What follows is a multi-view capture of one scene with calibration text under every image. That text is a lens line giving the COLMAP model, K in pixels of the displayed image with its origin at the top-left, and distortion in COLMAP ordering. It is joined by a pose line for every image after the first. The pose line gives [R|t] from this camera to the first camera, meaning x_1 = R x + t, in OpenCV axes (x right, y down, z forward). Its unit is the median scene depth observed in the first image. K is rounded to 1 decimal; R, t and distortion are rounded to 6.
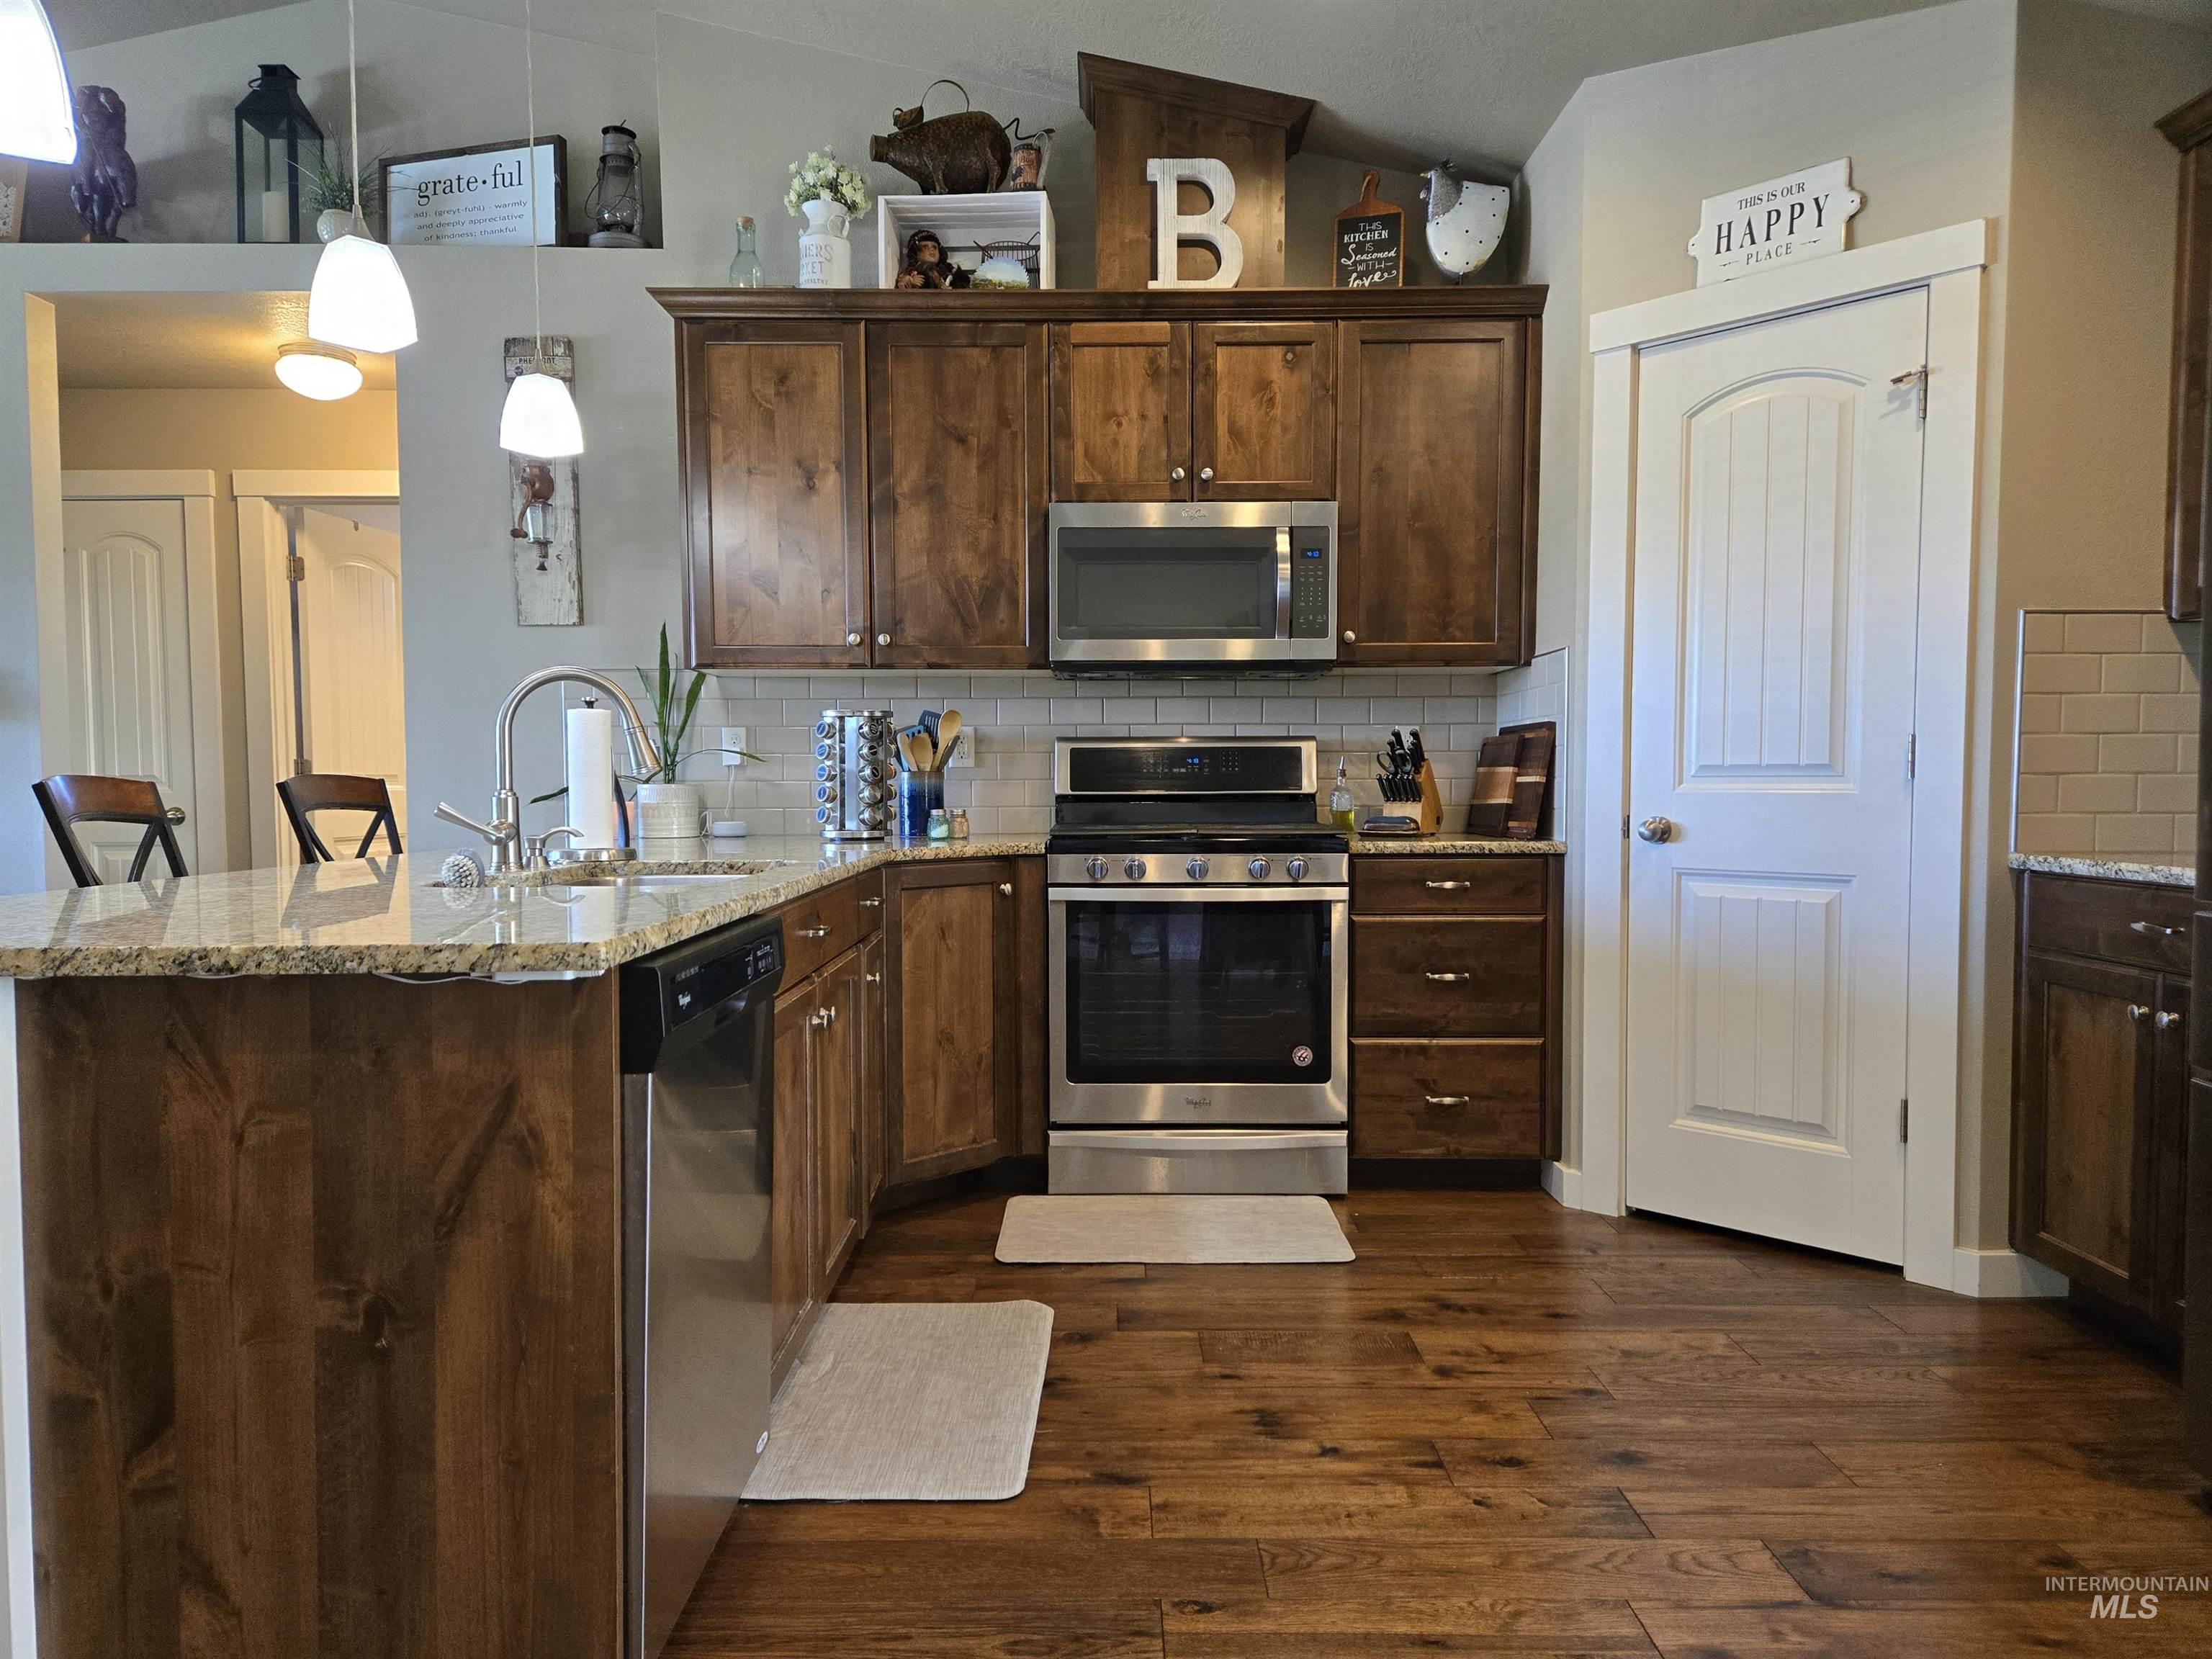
lens RADIAL K [[1466.5, 0, 1106.8], [0, 1466.5, 849.9], [0, 0, 1]] dist [0.085295, -0.072683]
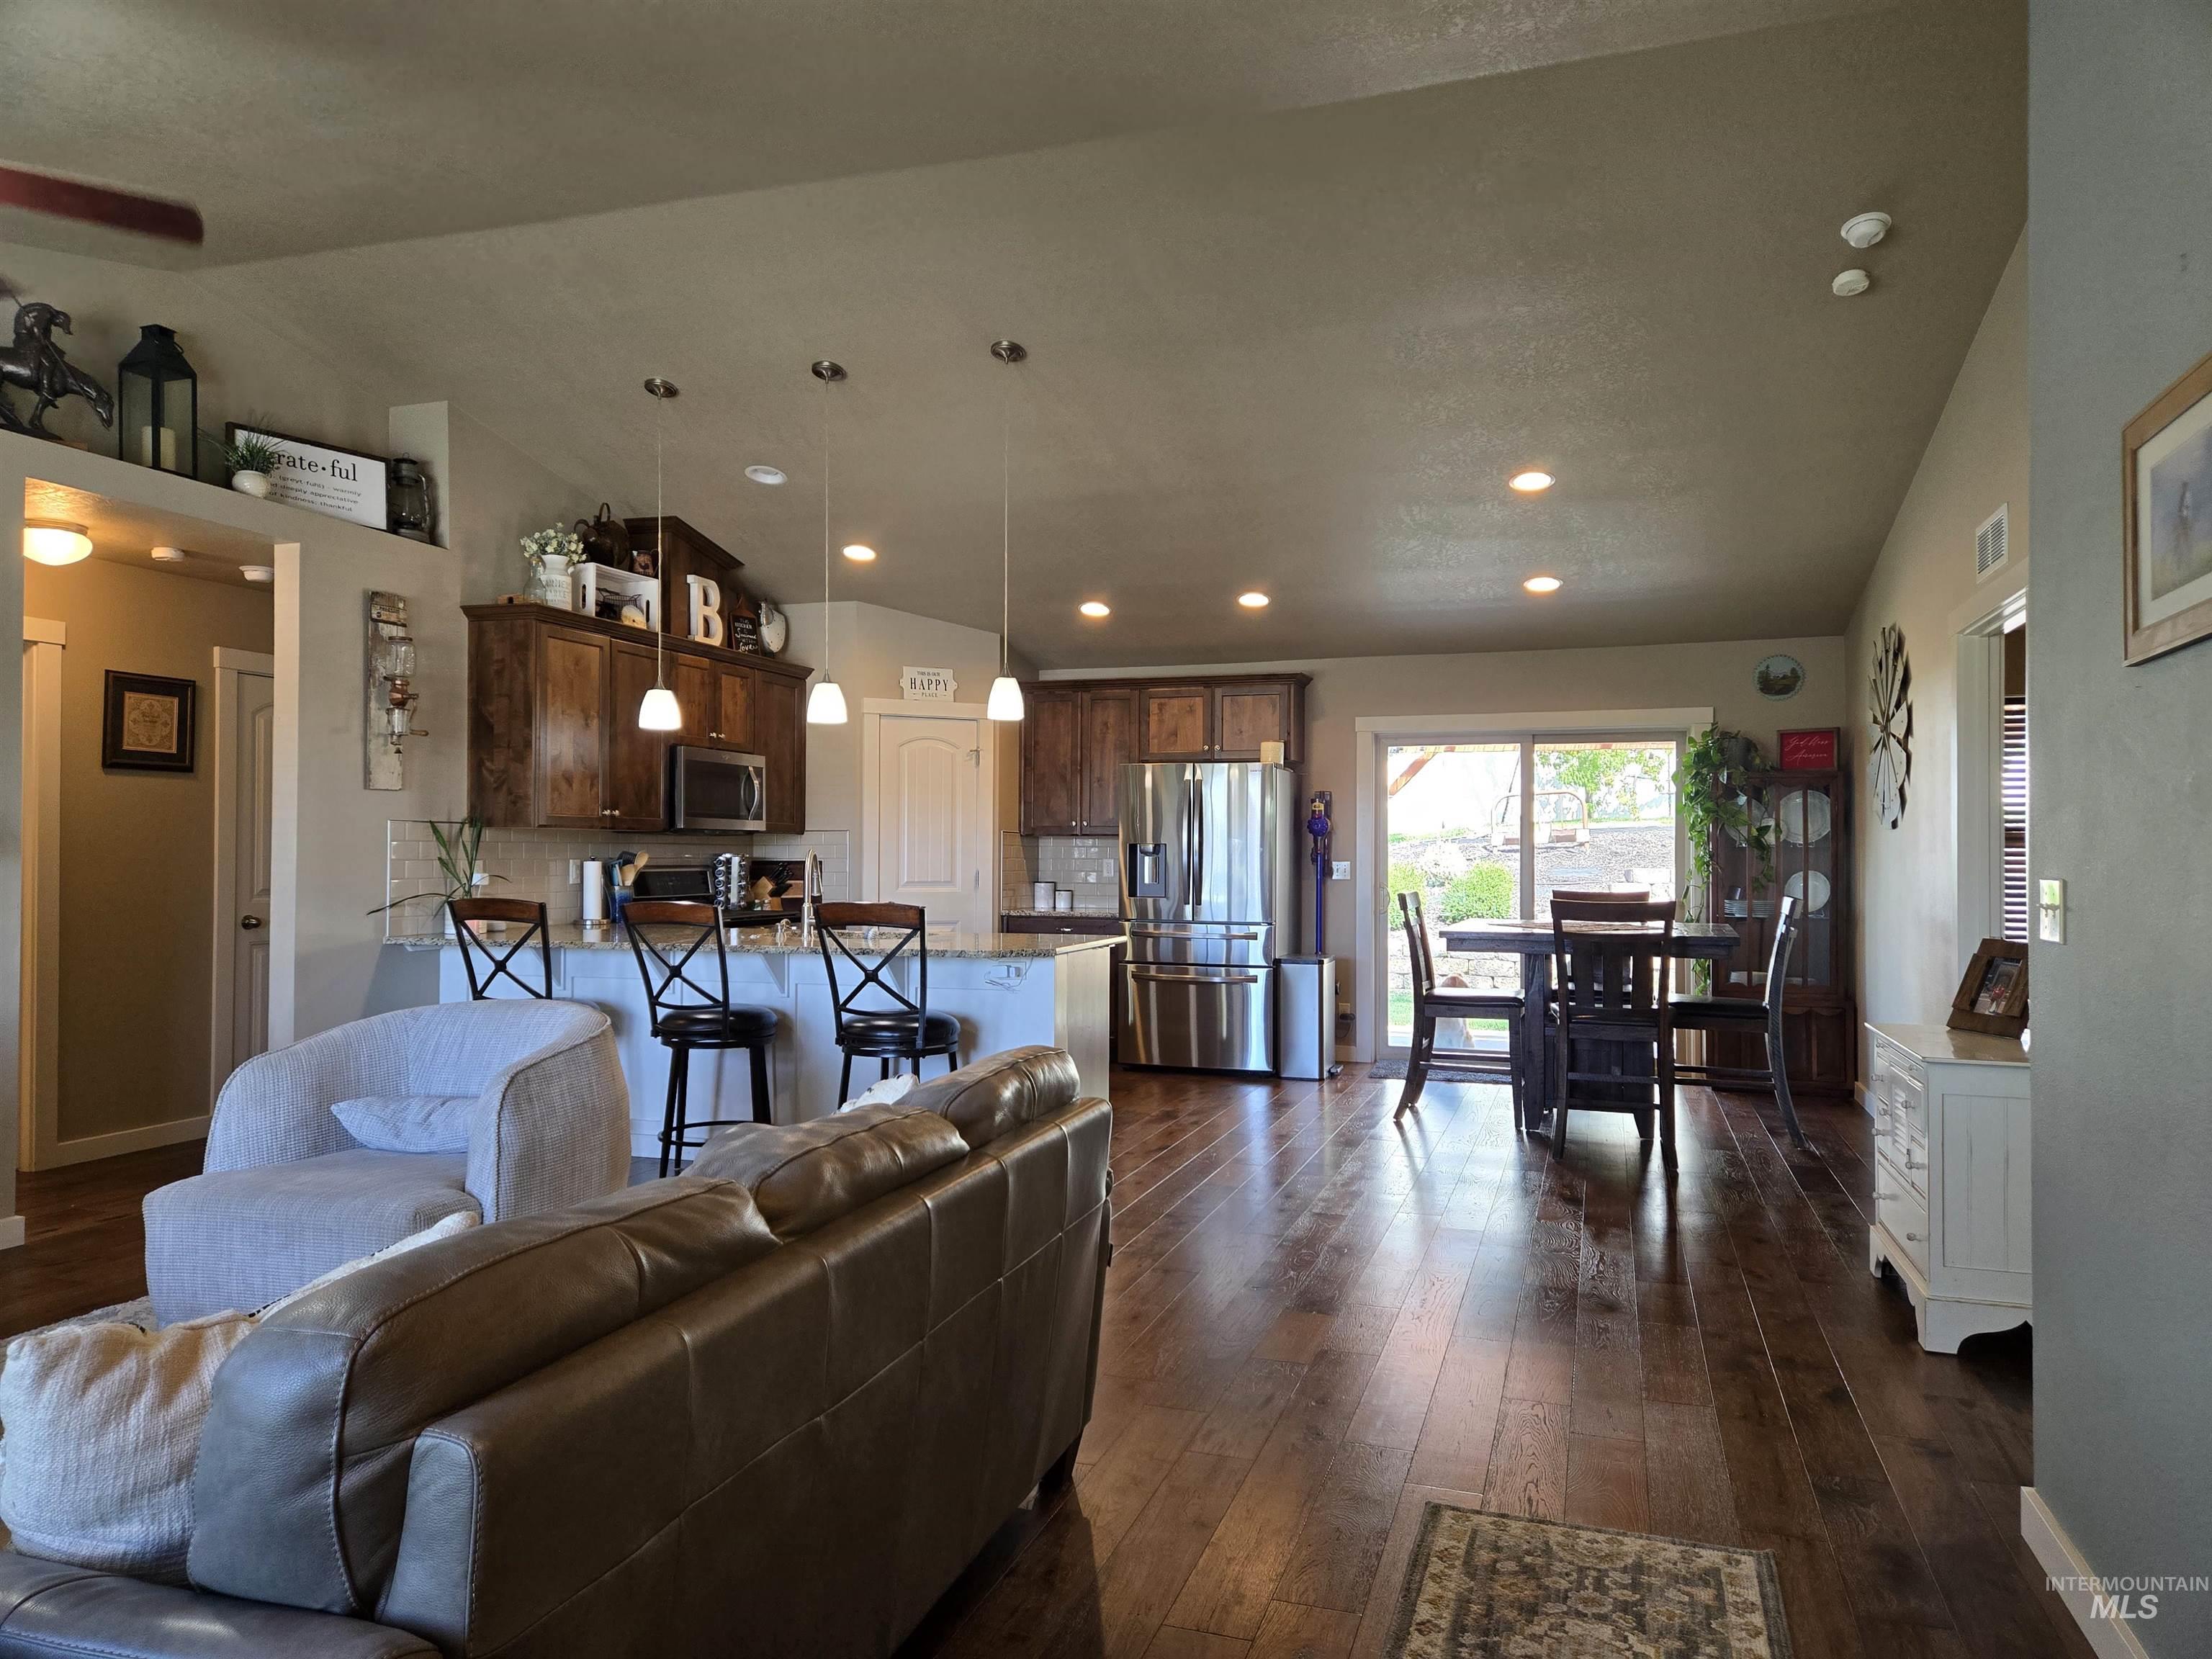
lens RADIAL K [[1463.3, 0, 1117.2], [0, 1463.3, 833.4], [0, 0, 1]] dist [0.087929, -0.075006]
pose [[0.315587, 0.018614, 0.948714, -1.653082], [0.041558, 0.998577, -0.033417, -0.034955], [-0.947986, 0.049973, 0.314364, -0.127613]]
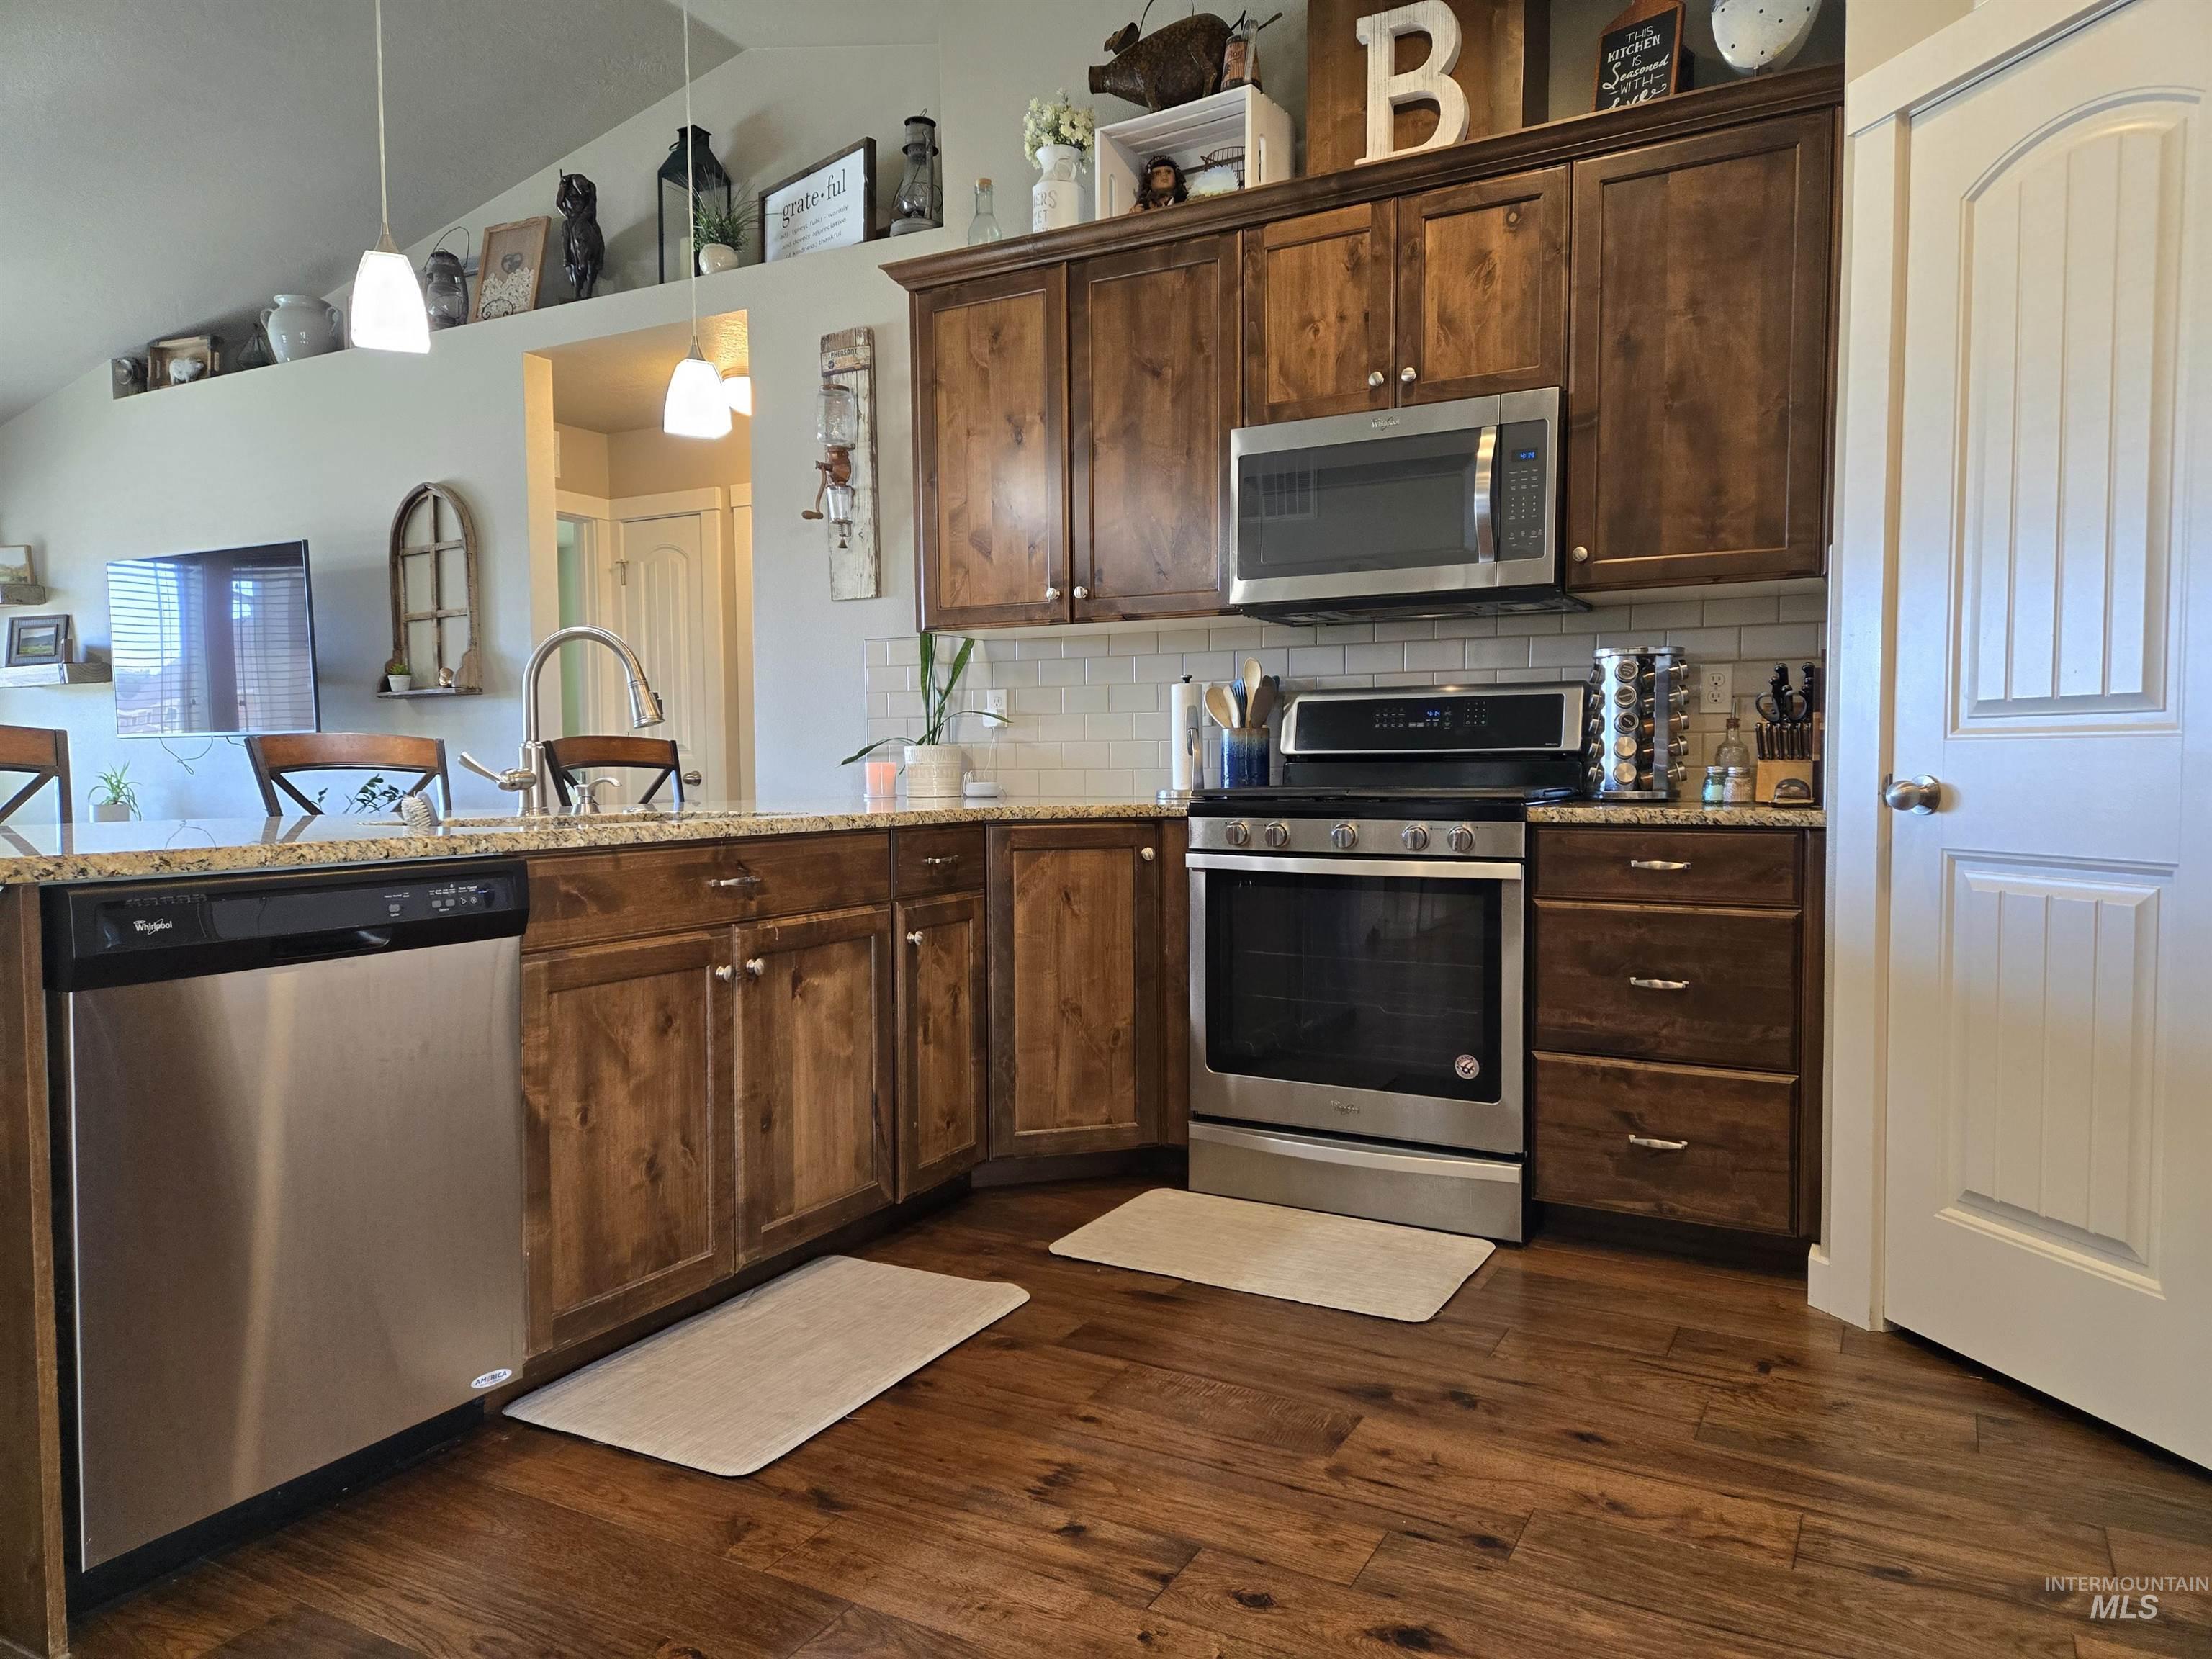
lens RADIAL K [[1463.3, 0, 1117.2], [0, 1463.3, 833.4], [0, 0, 1]] dist [0.087929, -0.075006]
pose [[0.876577, 0.022092, -0.480754, 0.336416], [-0.020686, 0.999752, 0.008225, 0.006313], [0.480816, 0.002735, 0.876817, 0.171940]]
